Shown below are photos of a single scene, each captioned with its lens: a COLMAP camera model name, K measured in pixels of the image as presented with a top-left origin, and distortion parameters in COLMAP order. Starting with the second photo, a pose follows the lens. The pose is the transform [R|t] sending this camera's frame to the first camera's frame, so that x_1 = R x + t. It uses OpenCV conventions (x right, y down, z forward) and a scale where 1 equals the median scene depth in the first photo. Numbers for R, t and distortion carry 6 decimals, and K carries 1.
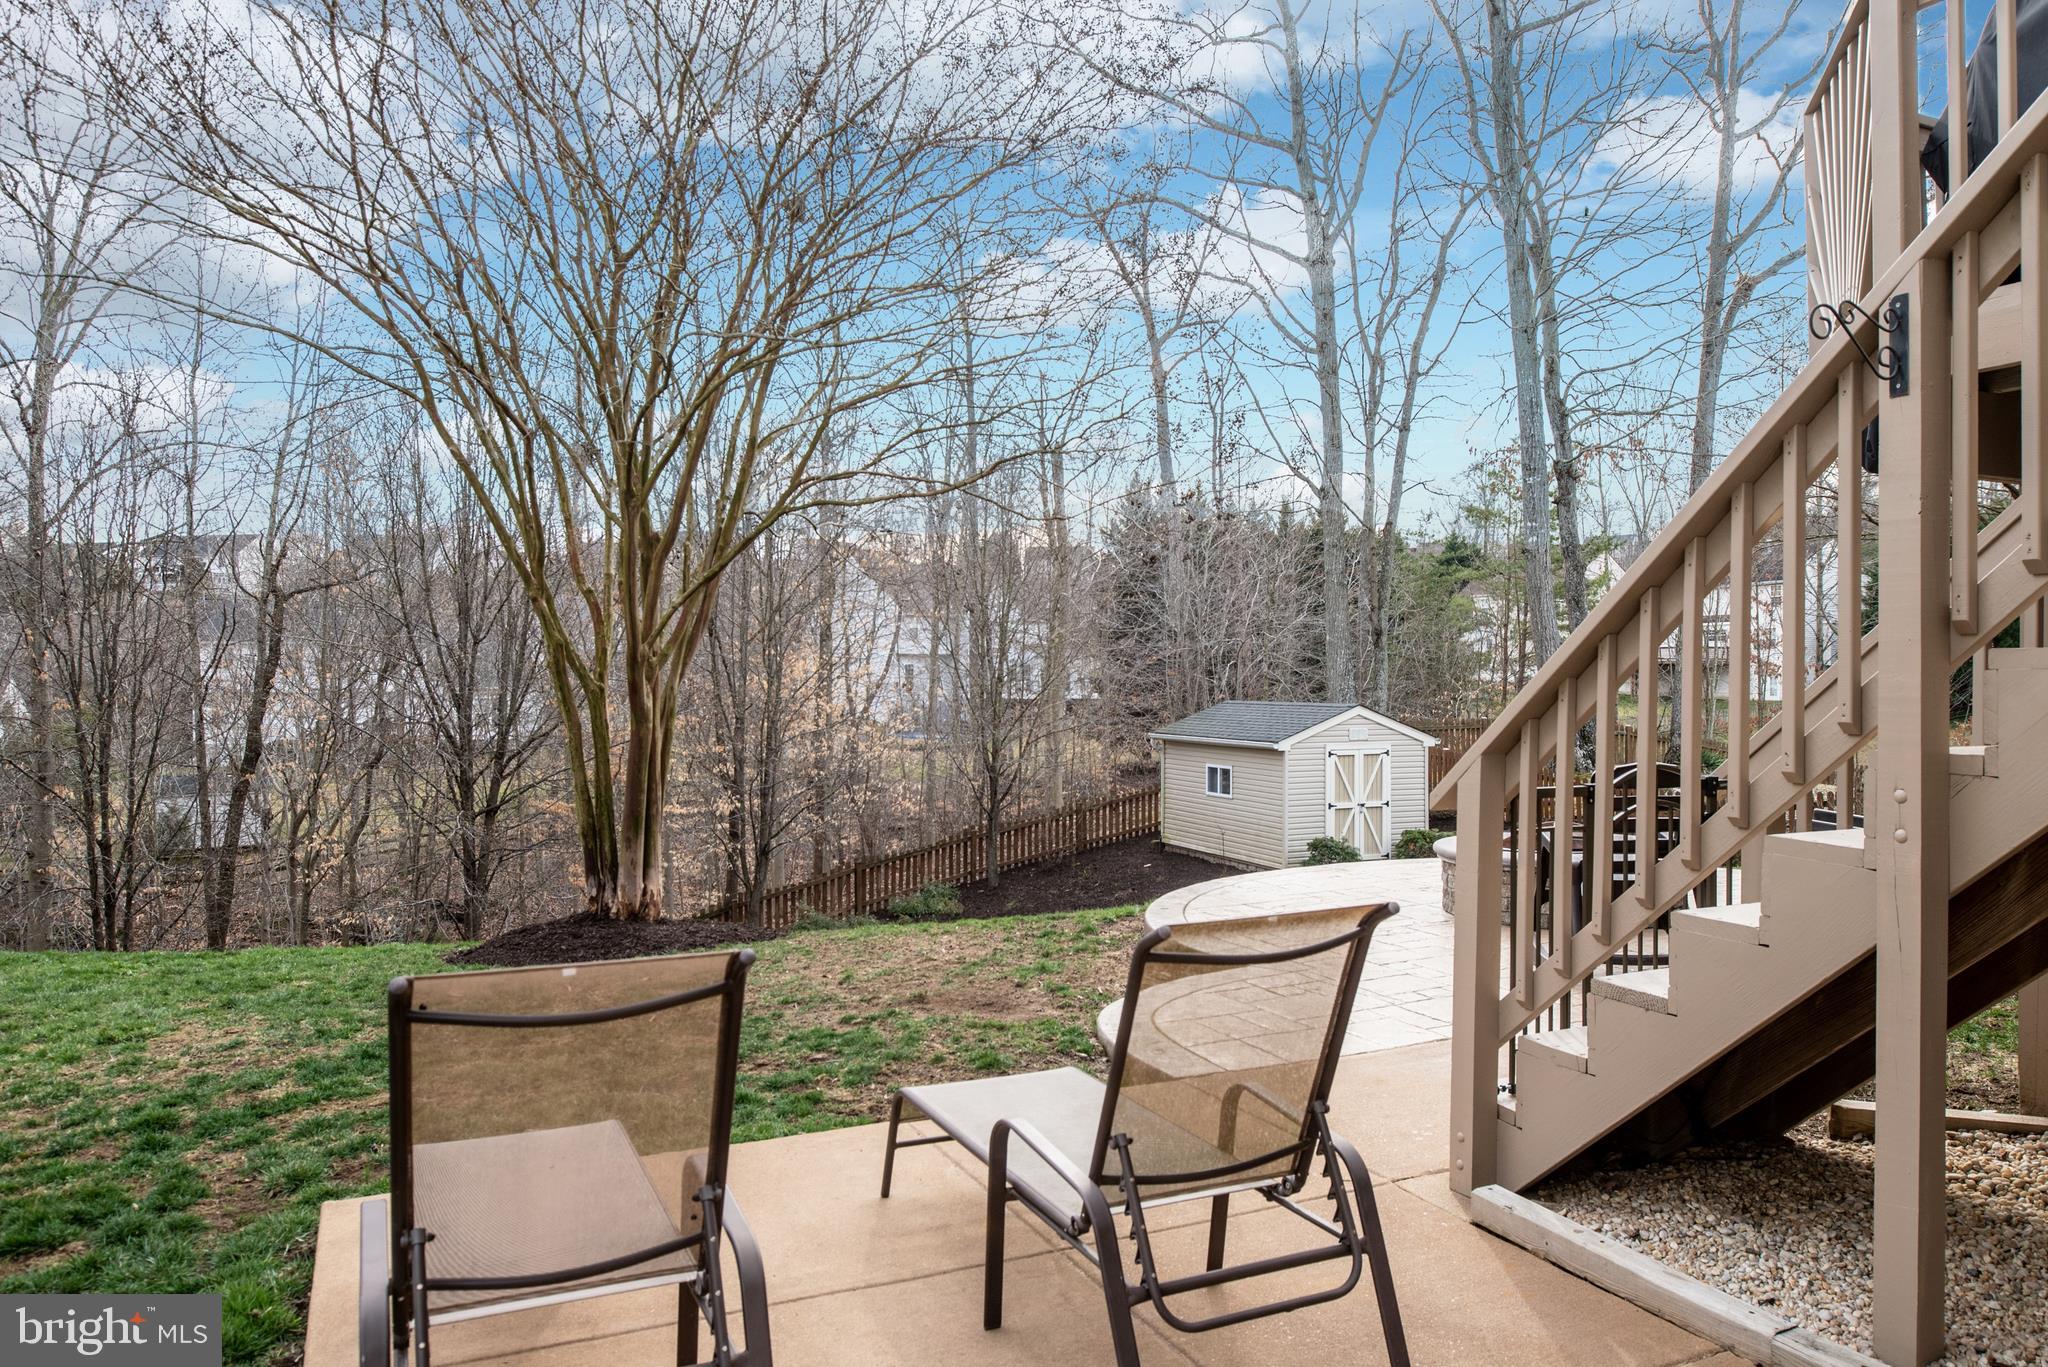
lens RADIAL K [[1459.8, 0, 1024.0], [0, 1459.8, 683.5], [0, 0, 1]] dist [-0.009778, -0.004640]
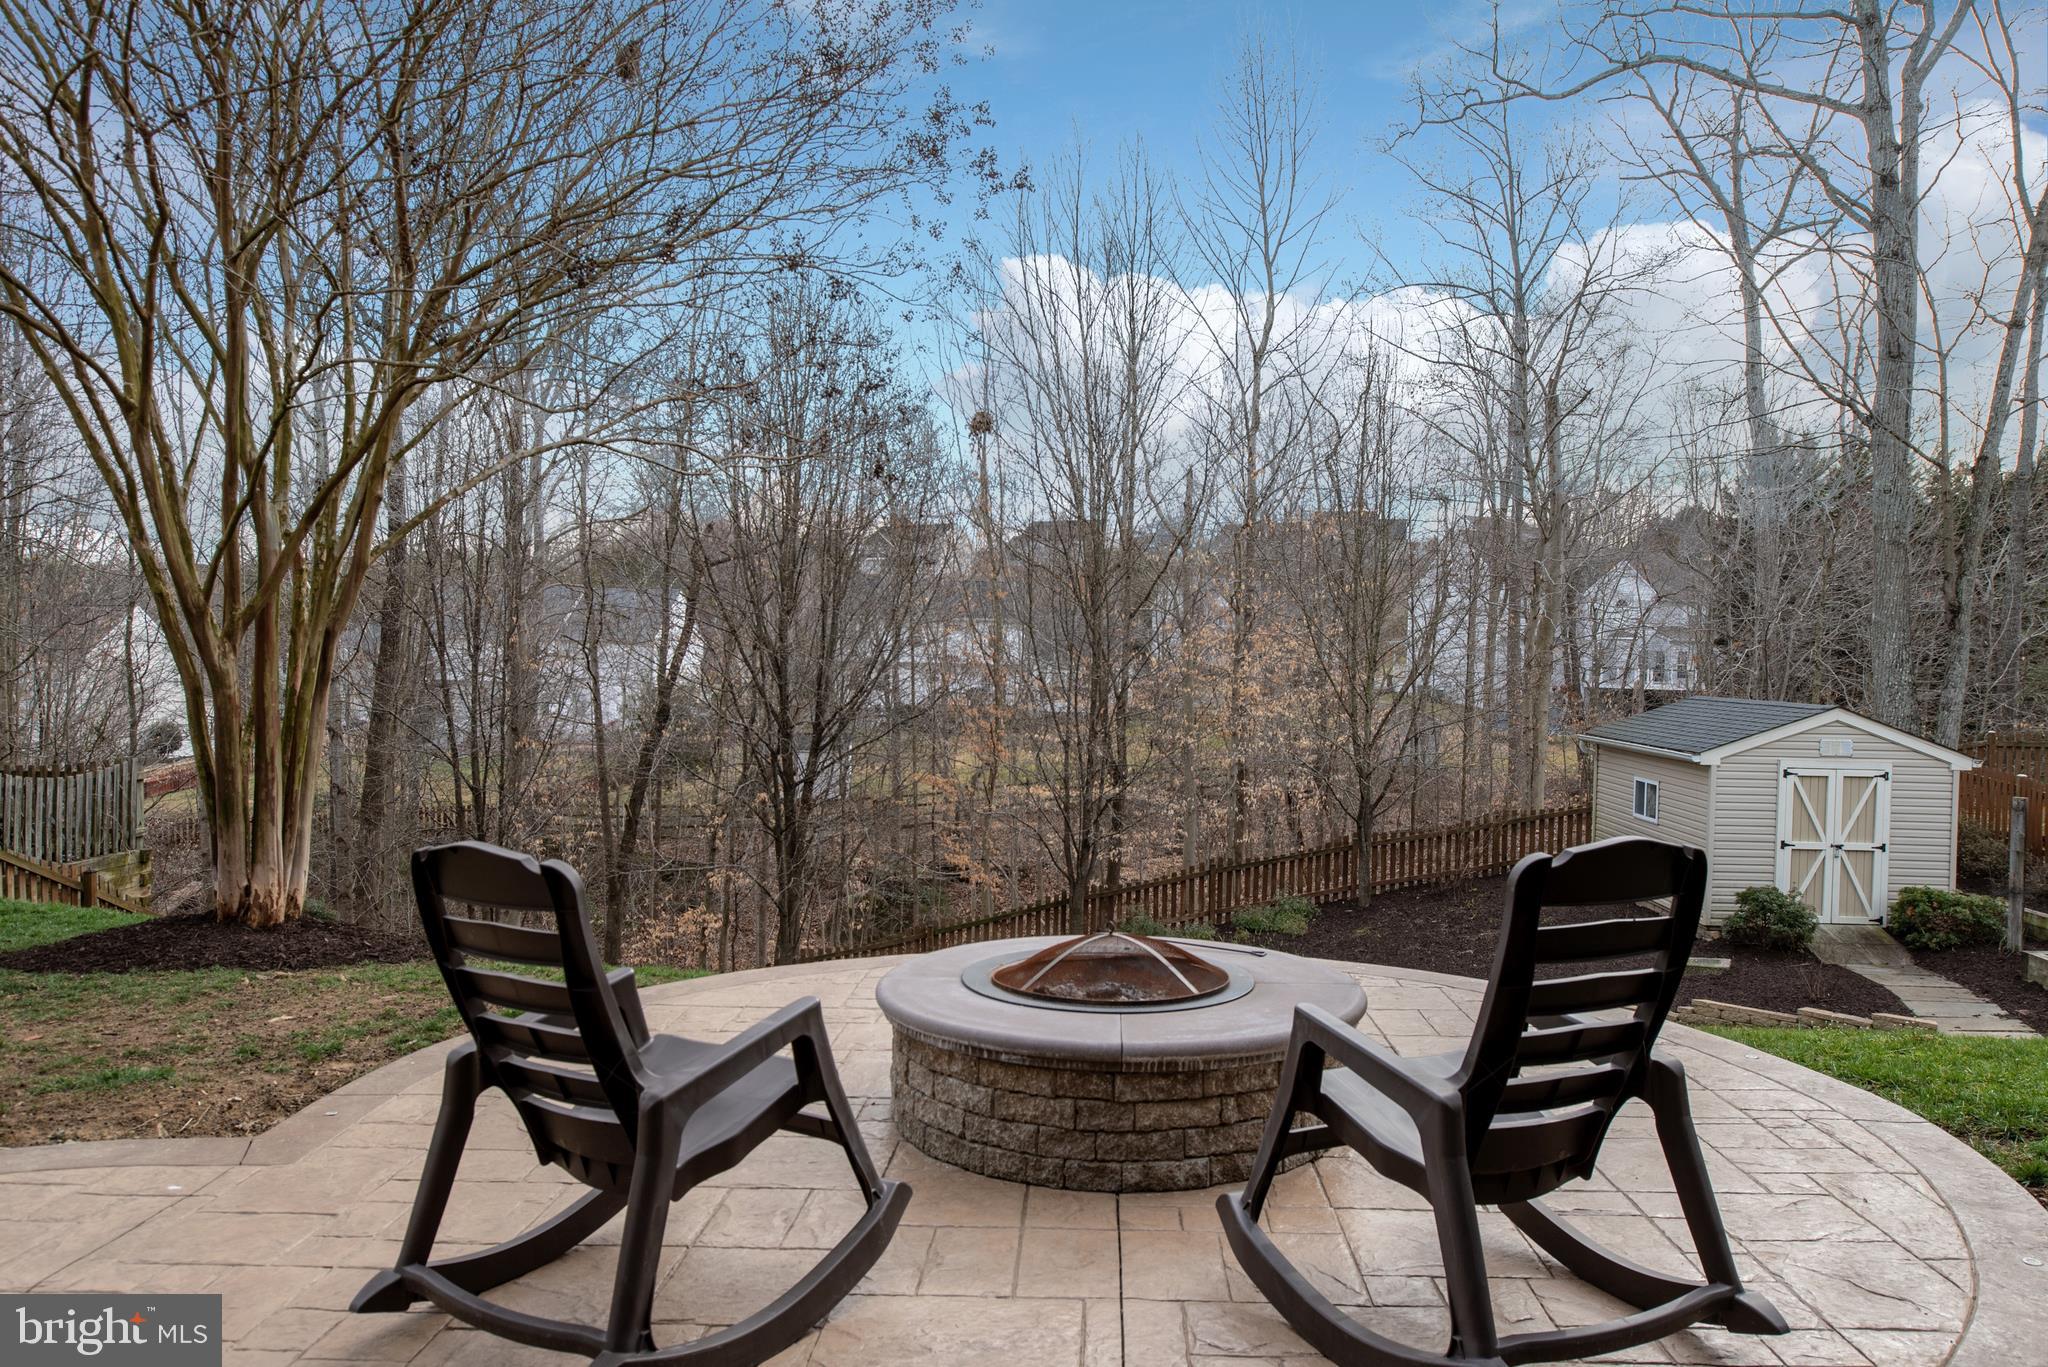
lens RADIAL K [[1459.8, 0, 1024.0], [0, 1459.8, 683.5], [0, 0, 1]] dist [-0.009778, -0.004640]
pose [[0.892992, 0.030265, -0.449054, 0.192016], [-0.024895, 0.999531, 0.017858, 0.000459], [0.449384, -0.004768, 0.893326, 0.183027]]
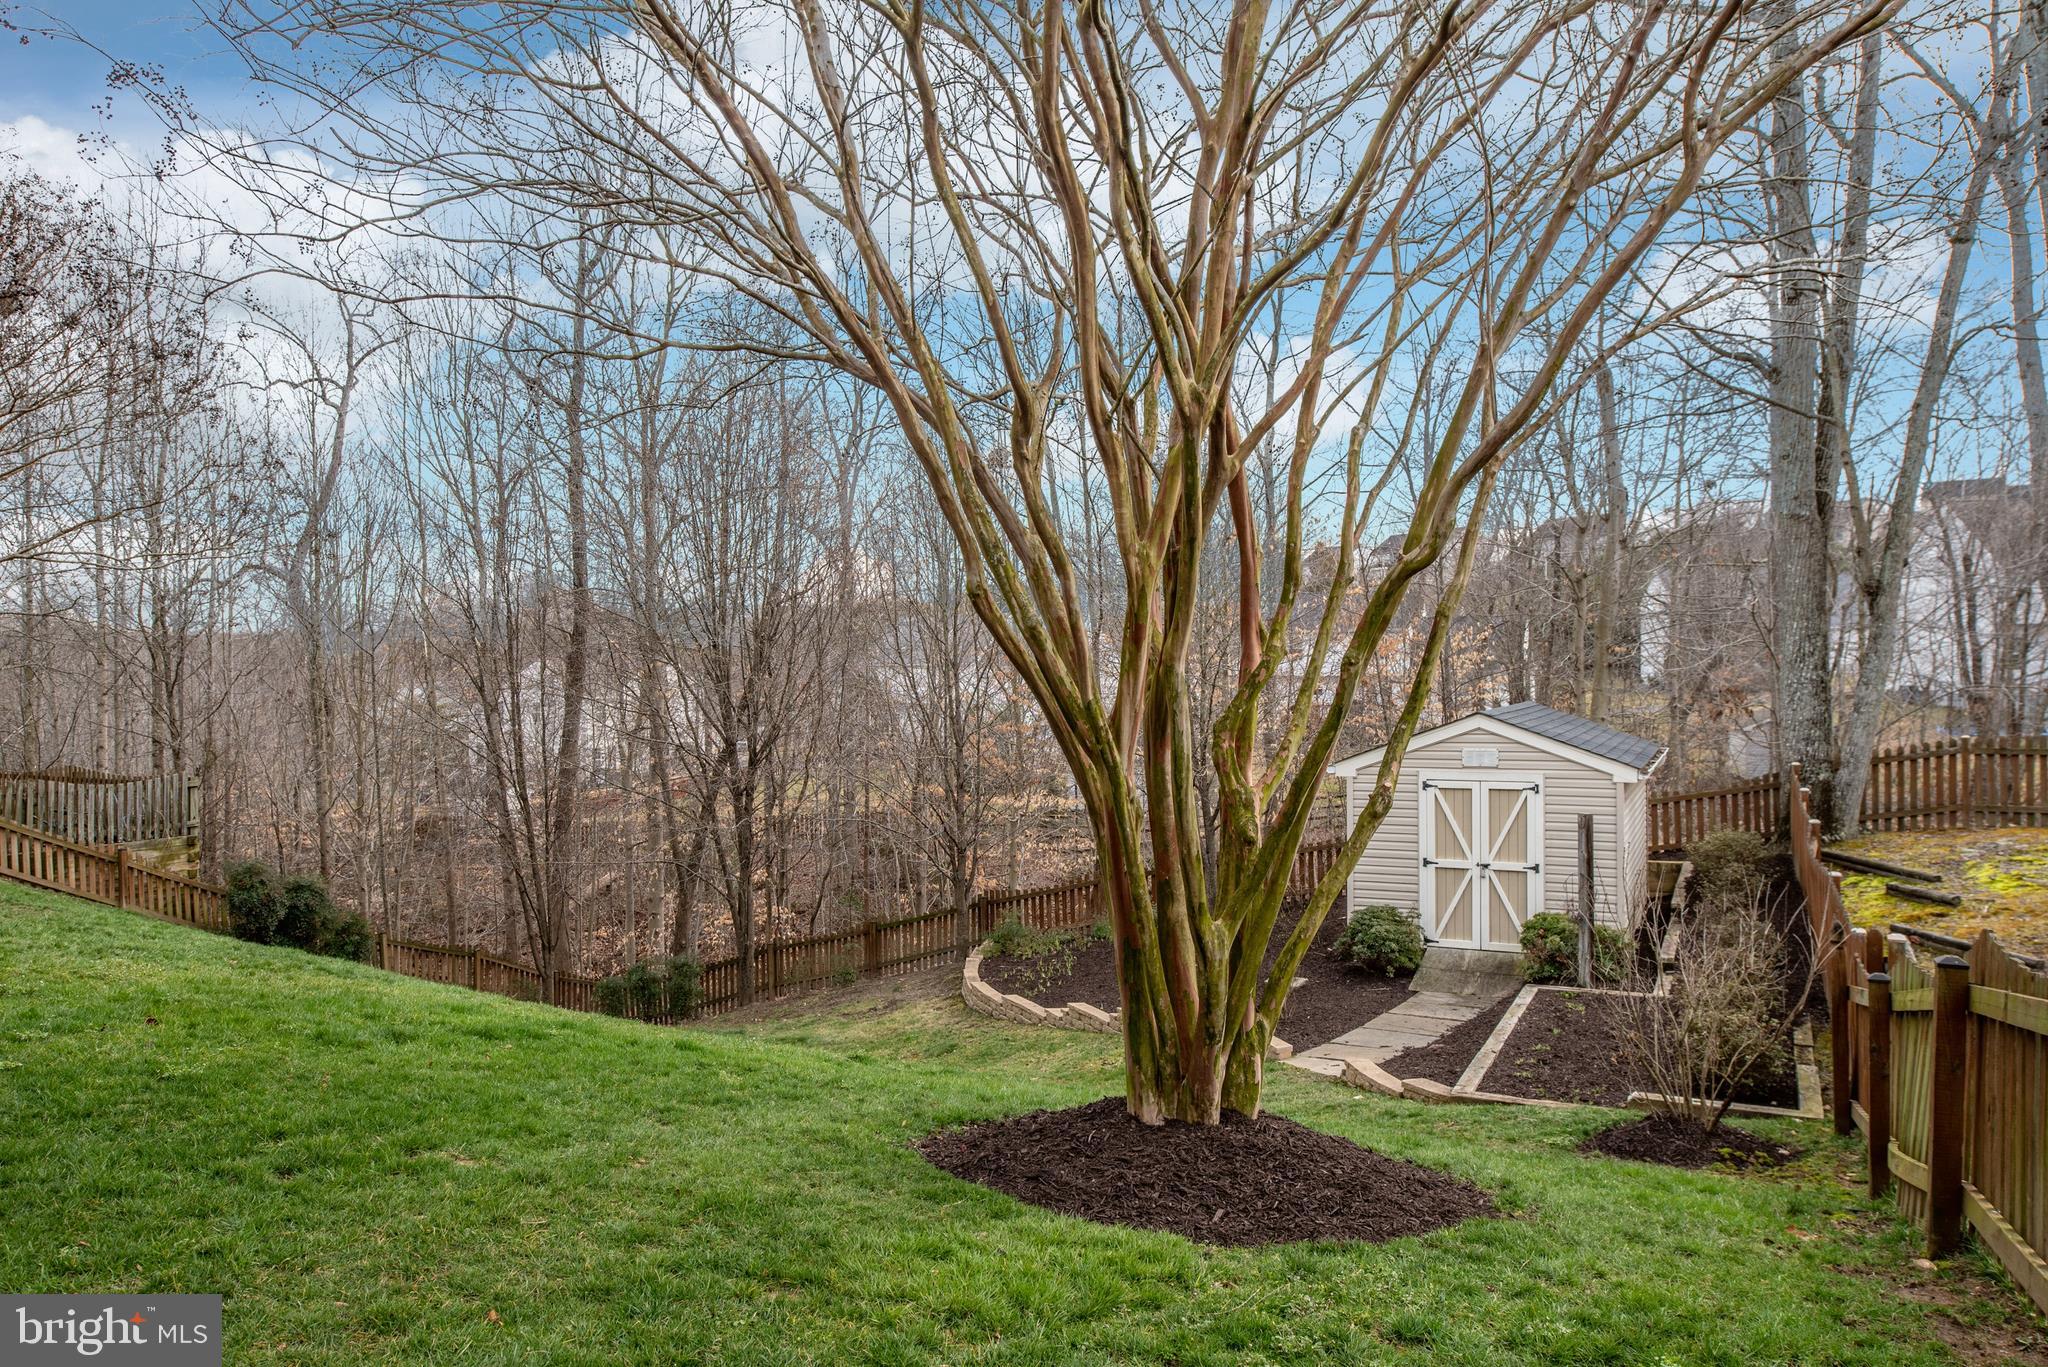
lens RADIAL K [[1459.8, 0, 1024.0], [0, 1459.8, 683.5], [0, 0, 1]] dist [-0.009778, -0.004640]
pose [[0.657794, 0.004681, -0.753184, 0.584271], [-0.000946, 0.999985, 0.005389, -0.001771], [0.753198, -0.002832, 0.657788, 0.412683]]
